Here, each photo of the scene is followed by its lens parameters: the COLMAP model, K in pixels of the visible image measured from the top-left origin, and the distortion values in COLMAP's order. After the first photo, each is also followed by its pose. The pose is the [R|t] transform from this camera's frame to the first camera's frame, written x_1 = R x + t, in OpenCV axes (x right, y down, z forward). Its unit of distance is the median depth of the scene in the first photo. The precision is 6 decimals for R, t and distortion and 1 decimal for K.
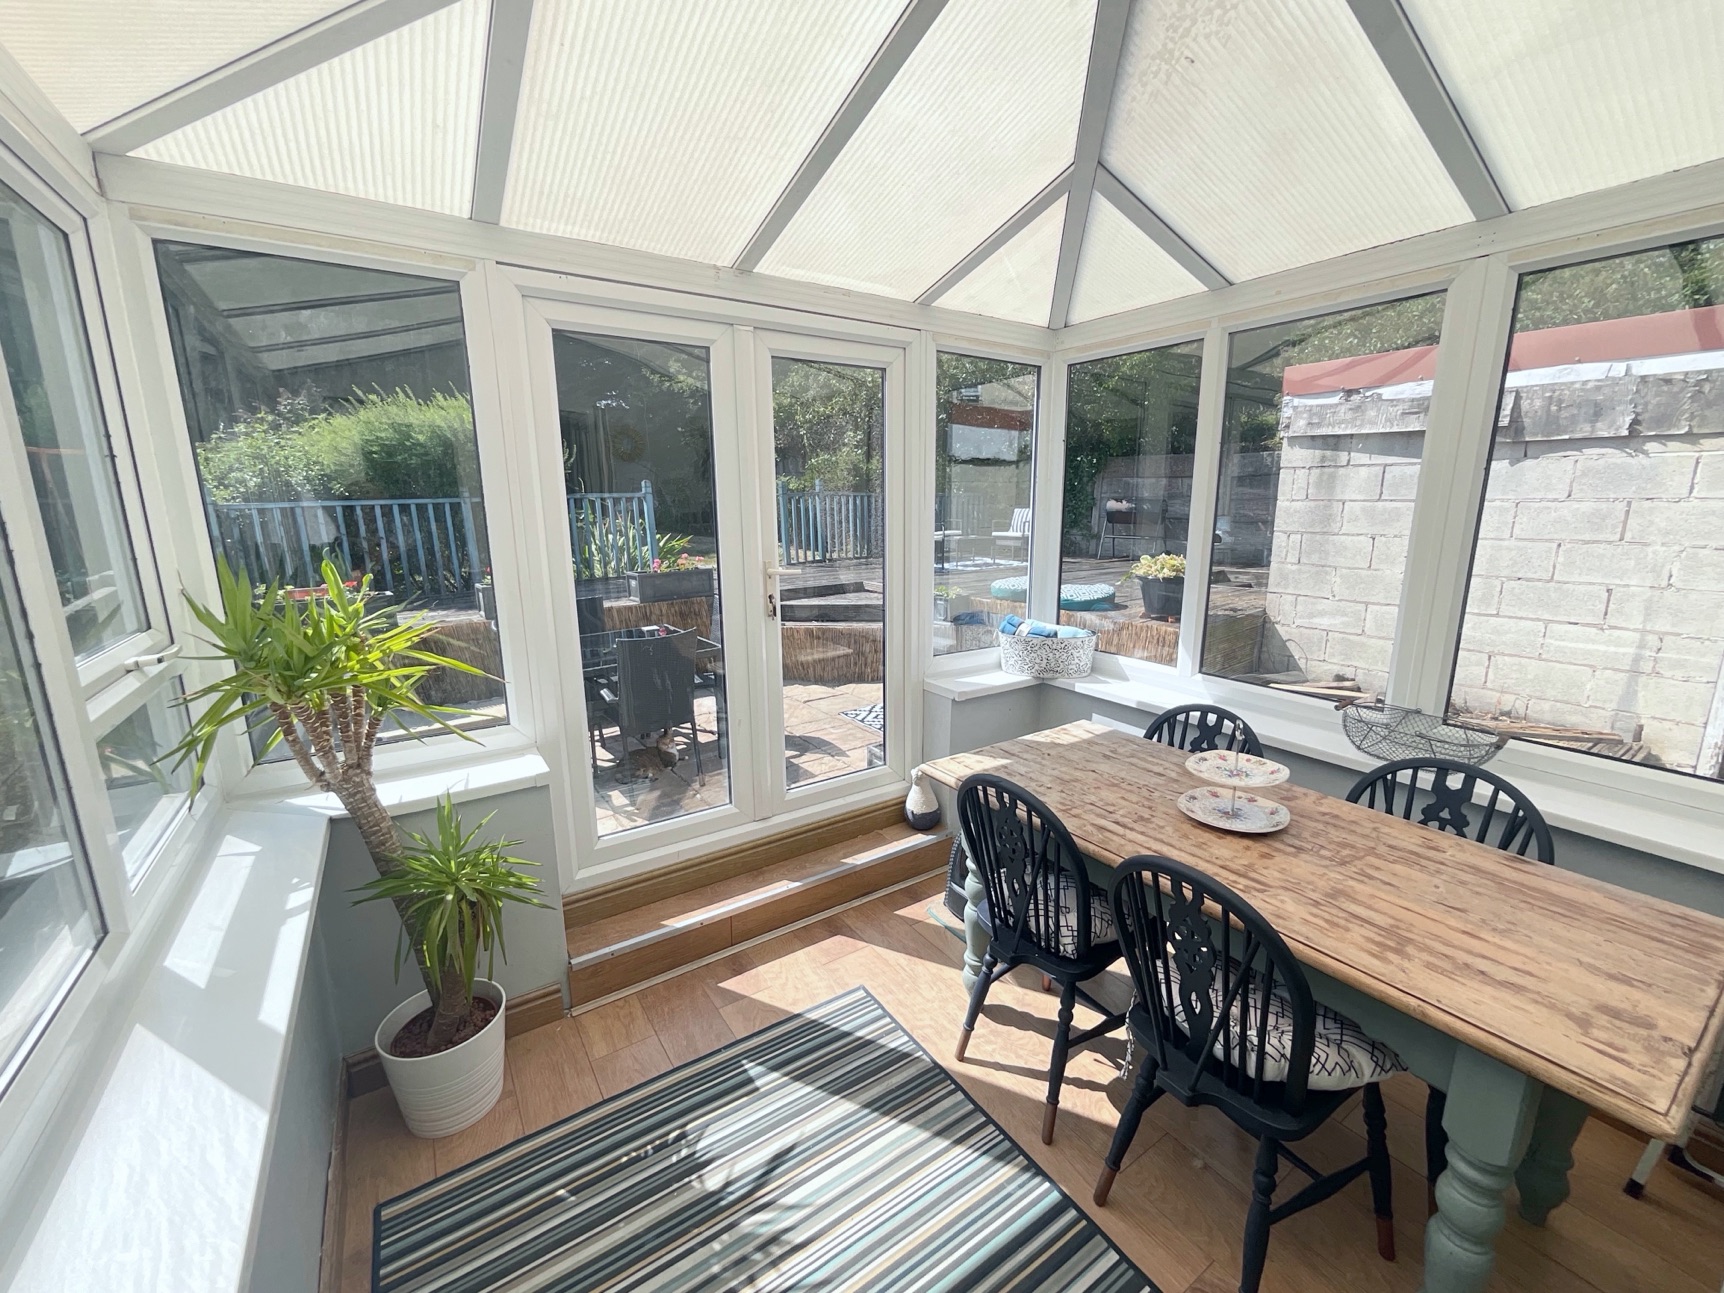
lens RADIAL K [[702.4, 0, 860.7], [0, 702.4, 640.8], [0, 0, 1]] dist [-0.003954, 0.002806]
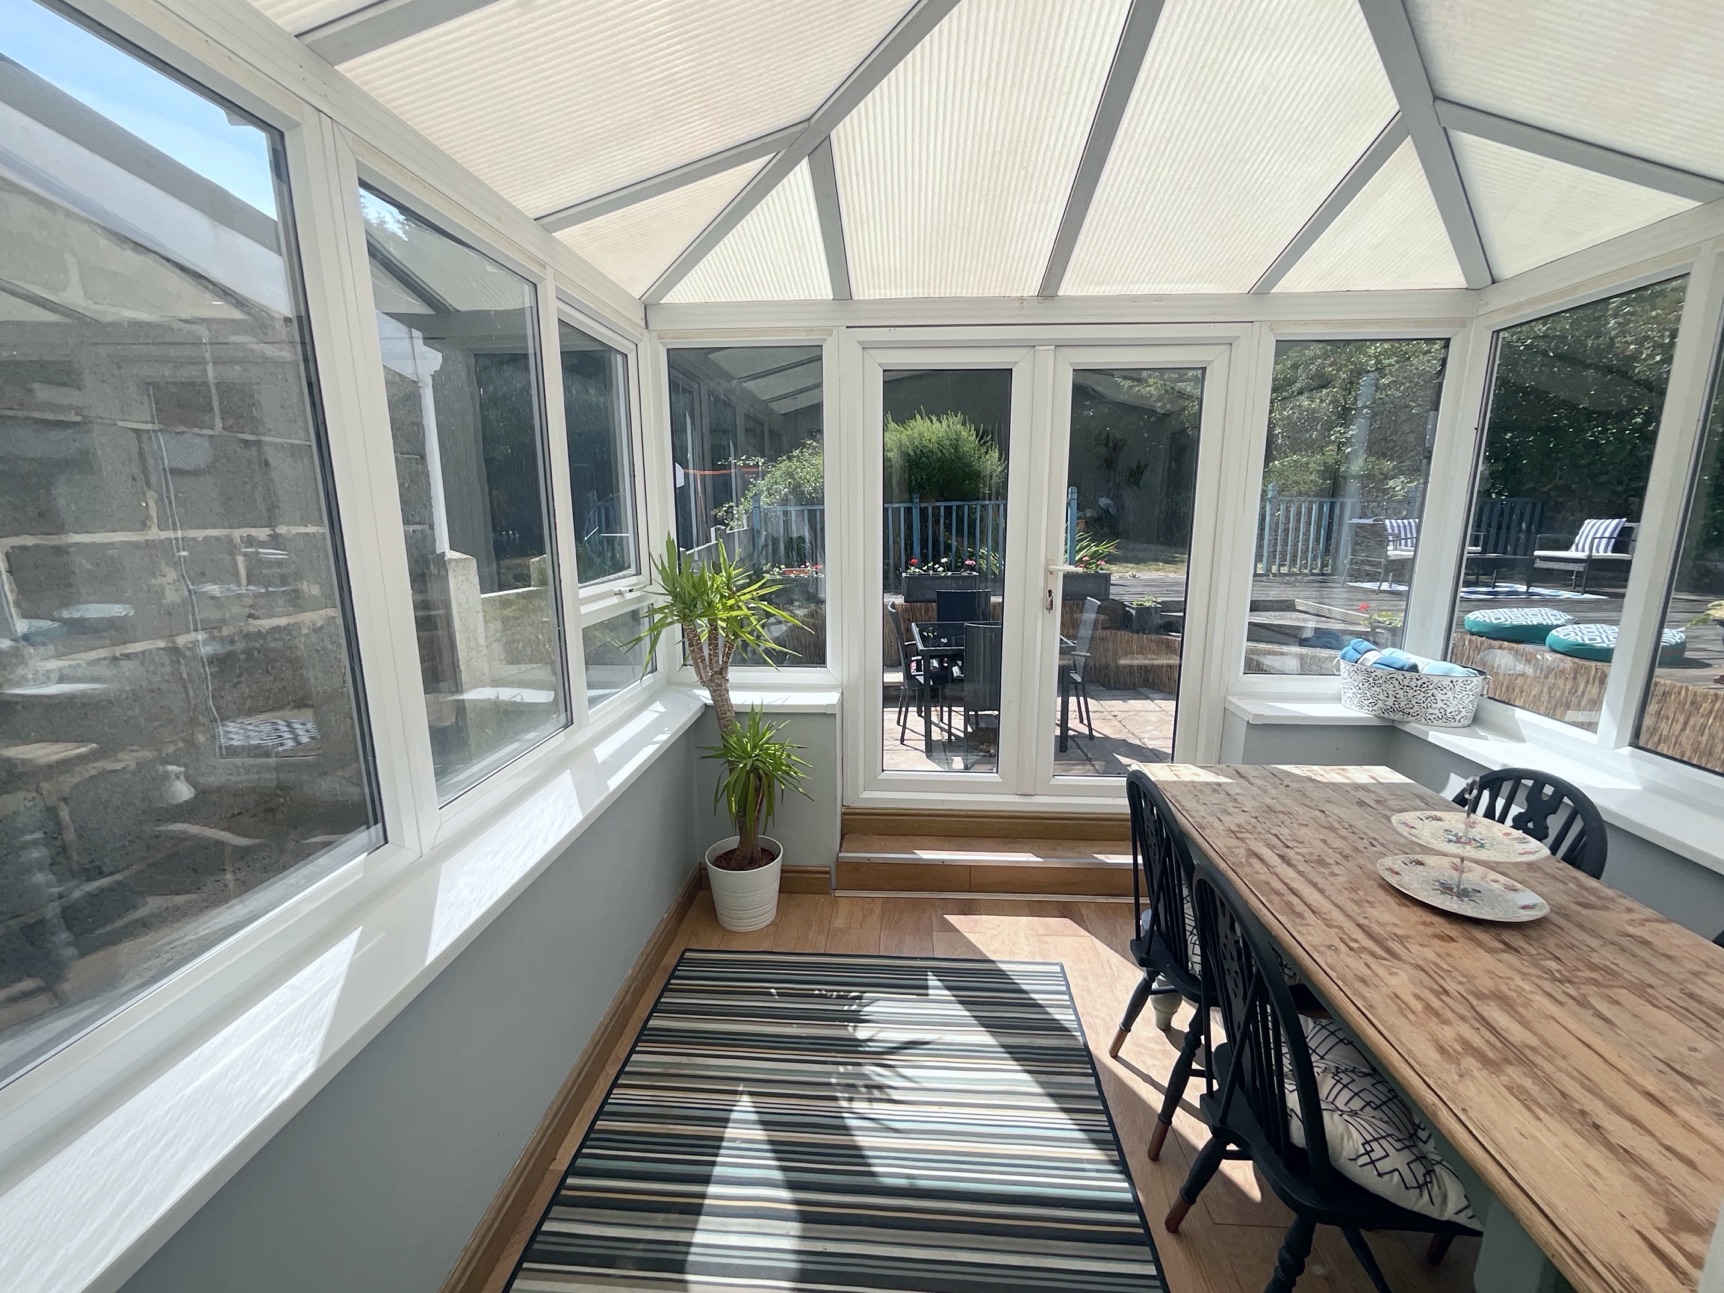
lens RADIAL K [[702.4, 0, 863.8], [0, 702.4, 639.9], [0, 0, 1]] dist [-0.003954, 0.002806]
pose [[0.797917, 0.115969, -0.591506, 0.384338], [-0.122483, 0.992039, 0.029271, 0.019589], [0.590191, 0.049093, 0.805769, -0.050970]]
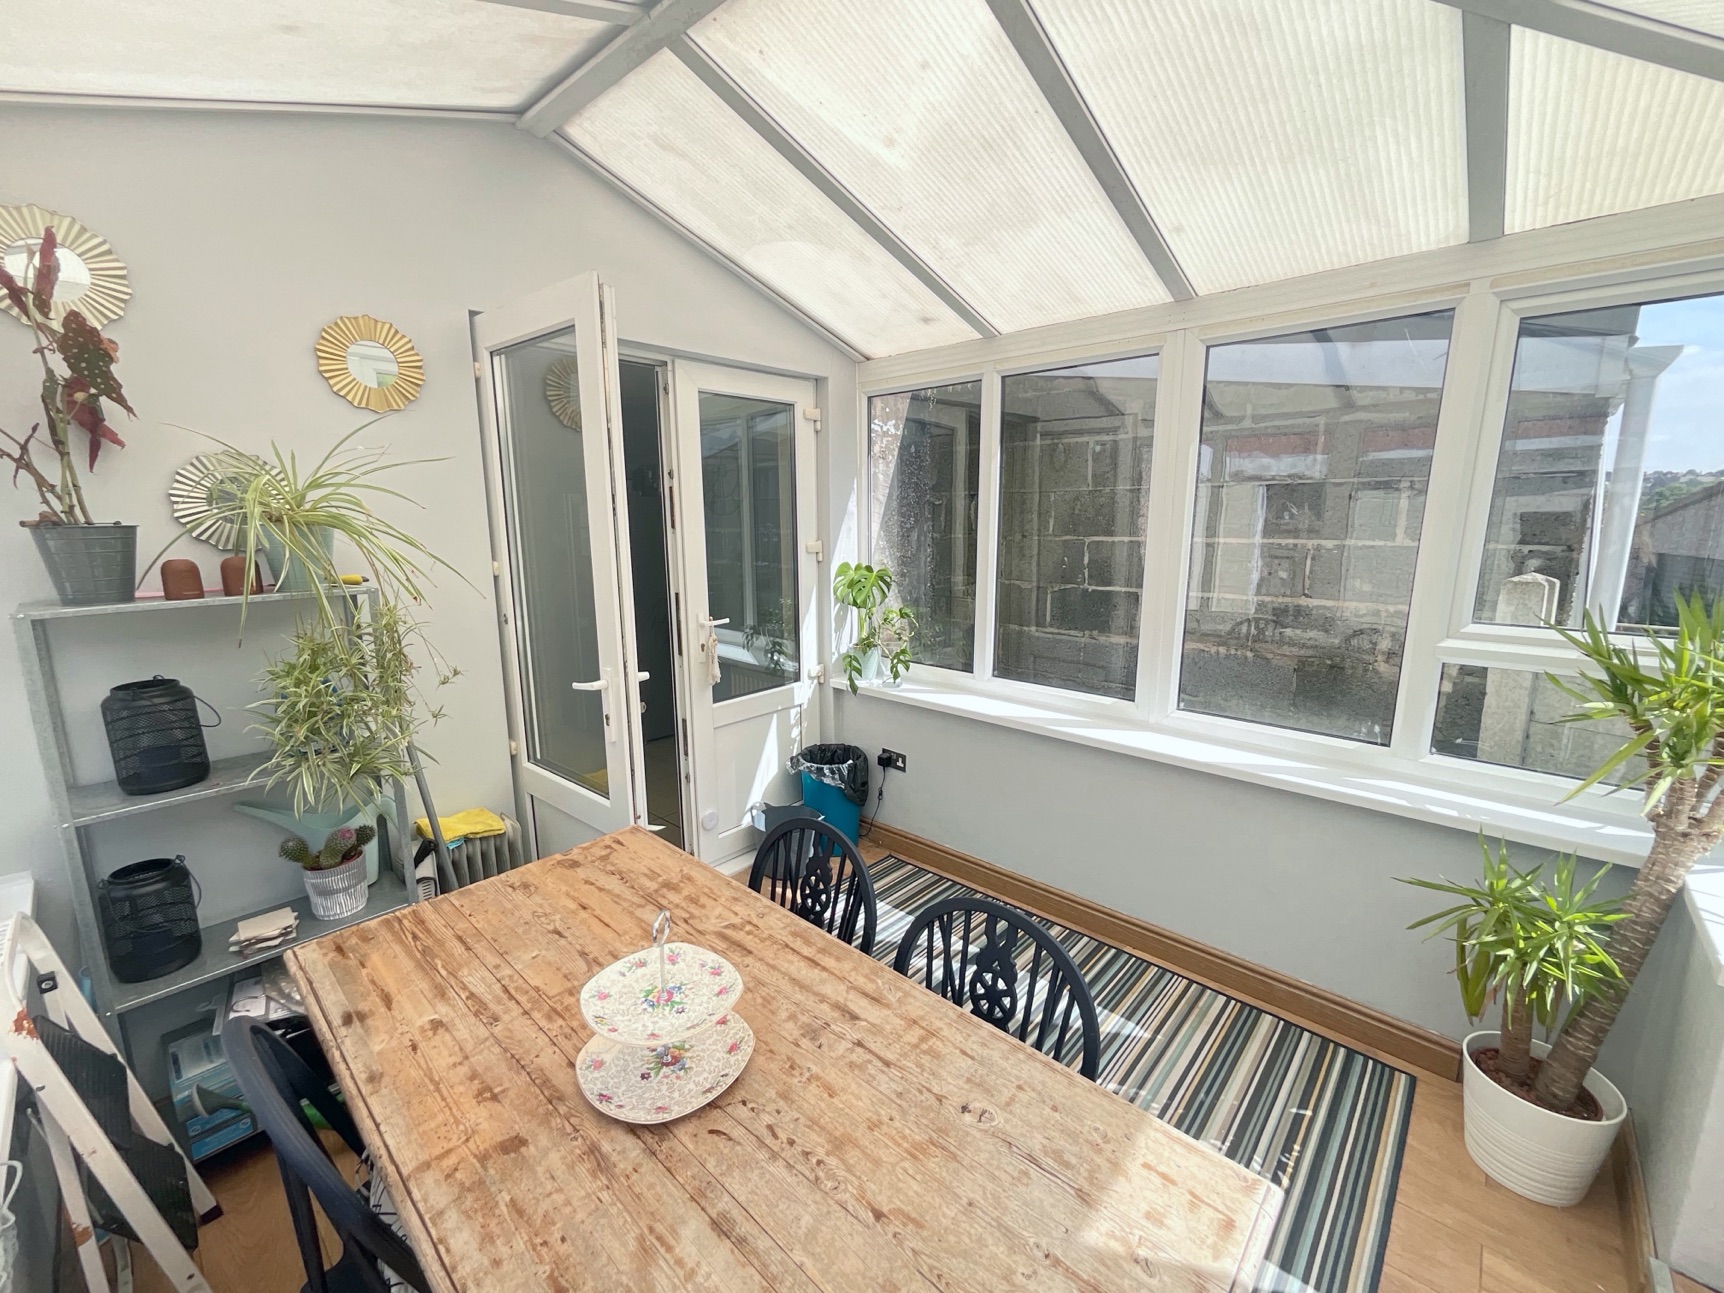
lens RADIAL K [[702.4, 0, 858.6], [0, 702.4, 644.5], [0, 0, 1]] dist [-0.003954, 0.002806]
pose [[-0.970129, 0.054023, -0.236497, 0.439904], [-0.038395, 0.928407, 0.369575, -0.284273], [0.239531, 0.367616, -0.898601, 1.298306]]
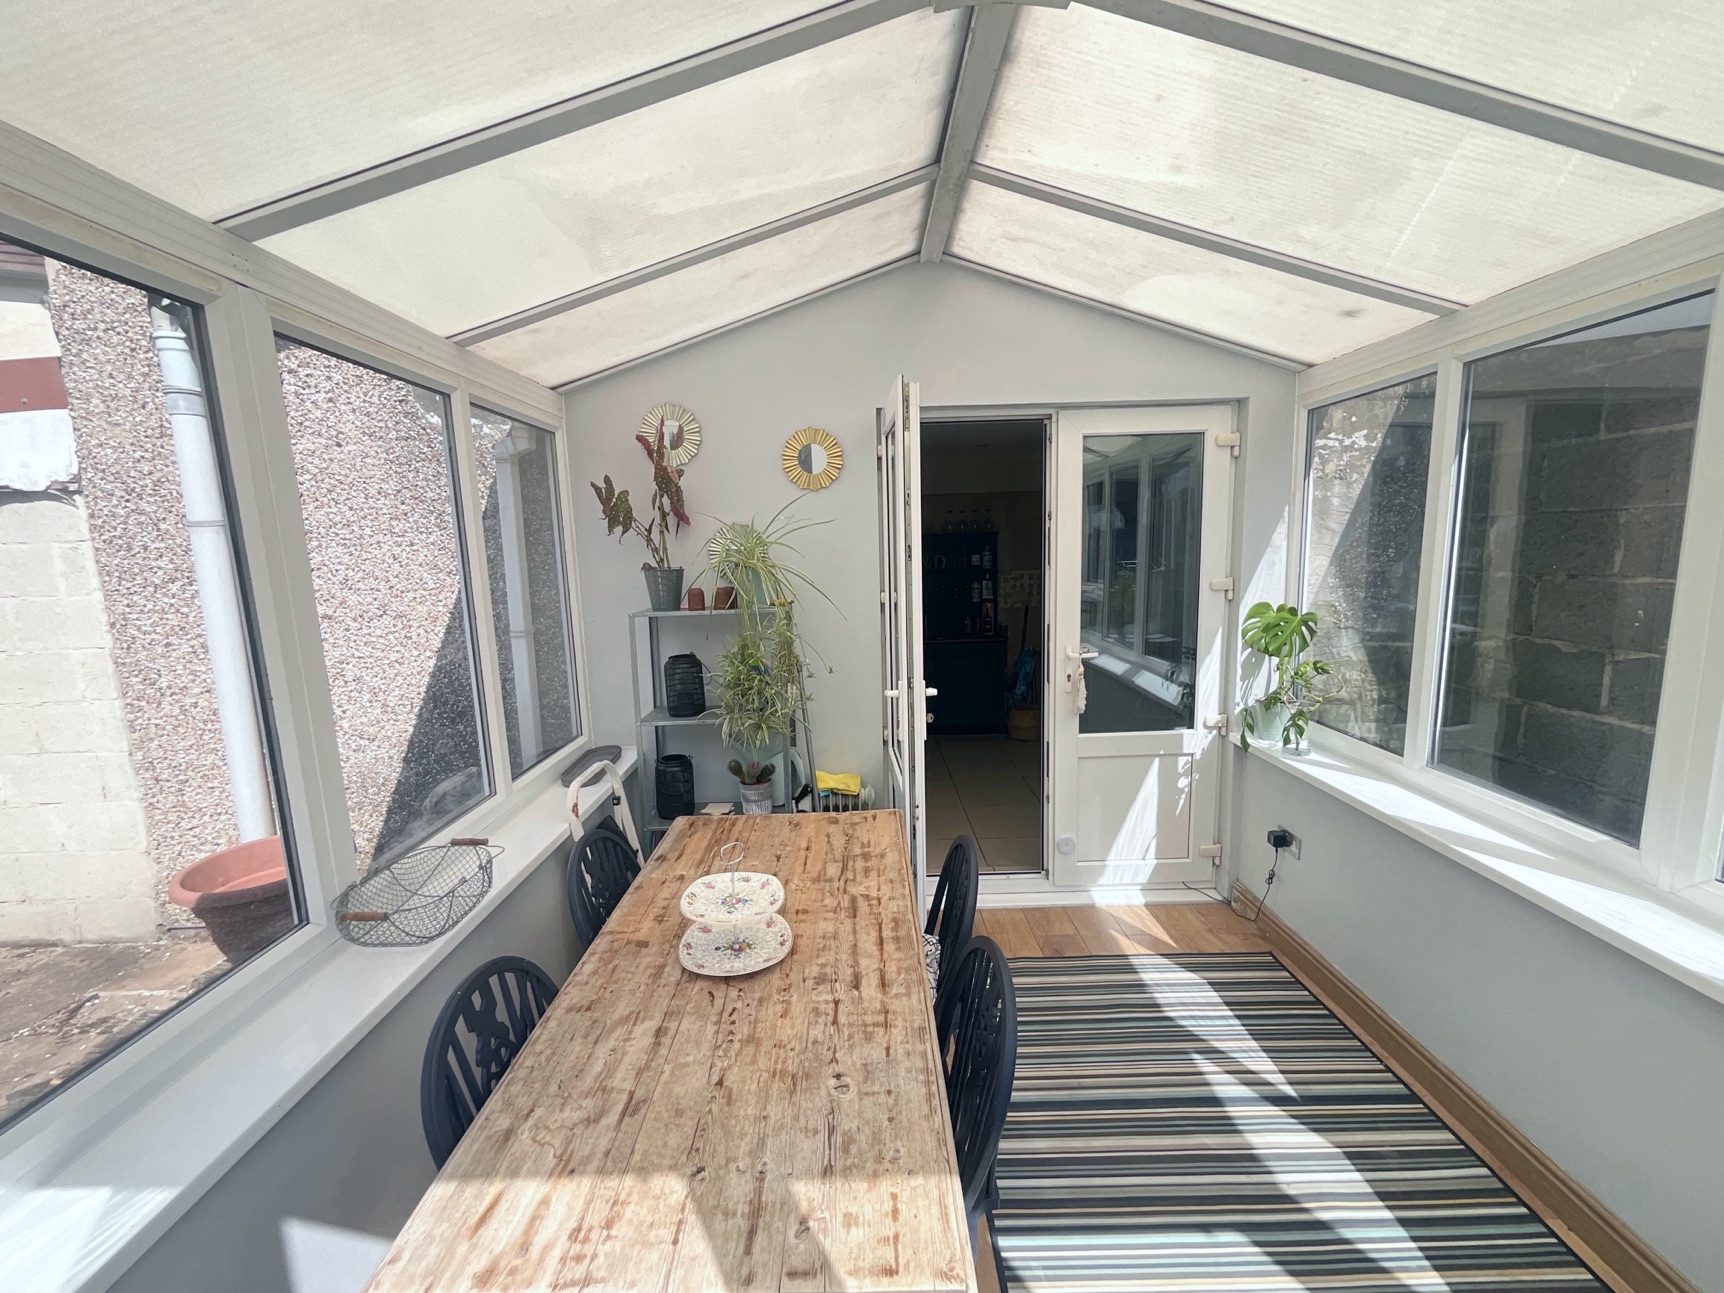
lens RADIAL K [[702.4, 0, 862.6], [0, 702.4, 645.1], [0, 0, 1]] dist [-0.003954, 0.002806]
pose [[-0.836177, -0.049008, 0.546266, -0.061280], [0.140310, 0.943742, 0.299441, -0.317027], [-0.530209, 0.327032, -0.782258, 1.325171]]
